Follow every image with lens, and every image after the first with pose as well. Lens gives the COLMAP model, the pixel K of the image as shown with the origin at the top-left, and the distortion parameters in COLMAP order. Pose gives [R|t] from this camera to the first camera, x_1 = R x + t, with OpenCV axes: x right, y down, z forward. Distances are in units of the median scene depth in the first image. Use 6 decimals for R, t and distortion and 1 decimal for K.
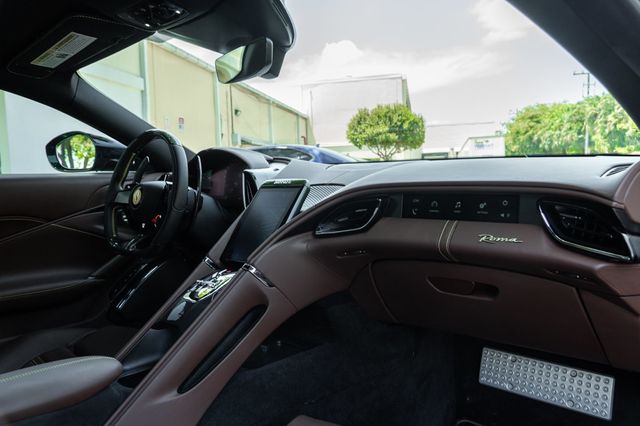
lens RADIAL K [[491.5, 0, 320.0], [0, 491.5, 213.0], [0, 0, 1]] dist [-0.006249, -0.001134]
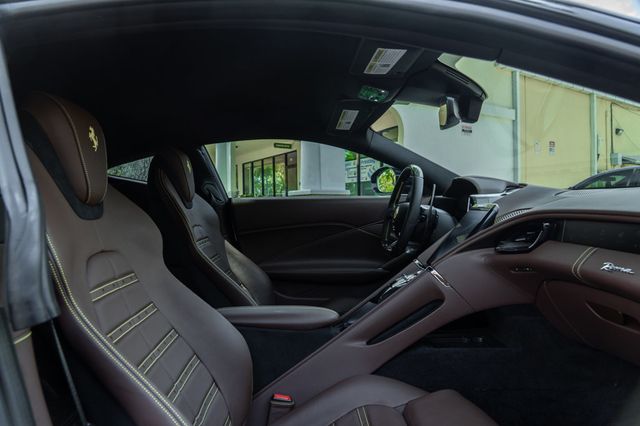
lens RADIAL K [[443.6, 0, 320.0], [0, 443.6, 213.0], [0, 0, 1]] dist [-0.014138, -0.003817]
pose [[0.695307, 0.038763, -0.717667, 0.440558], [-0.064153, 0.997906, -0.008254, -0.010444], [0.715844, 0.051779, 0.696338, -0.052963]]
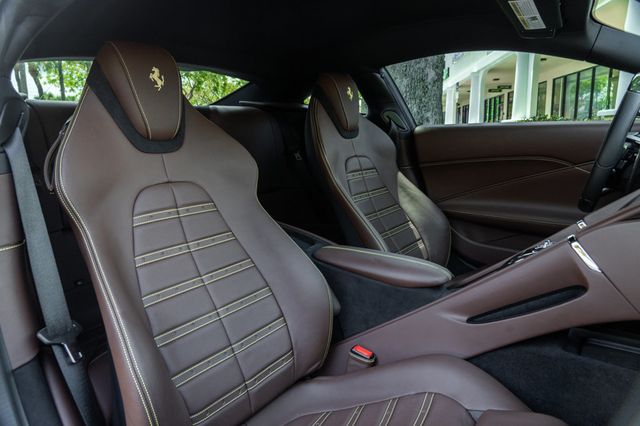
lens RADIAL K [[443.6, 0, 320.0], [0, 443.6, 213.0], [0, 0, 1]] dist [-0.014138, -0.003817]
pose [[0.079825, 0.212941, -0.973799, 0.504883], [-0.060524, 0.976149, 0.208493, -0.063423], [0.994970, 0.042296, 0.090809, 0.419241]]
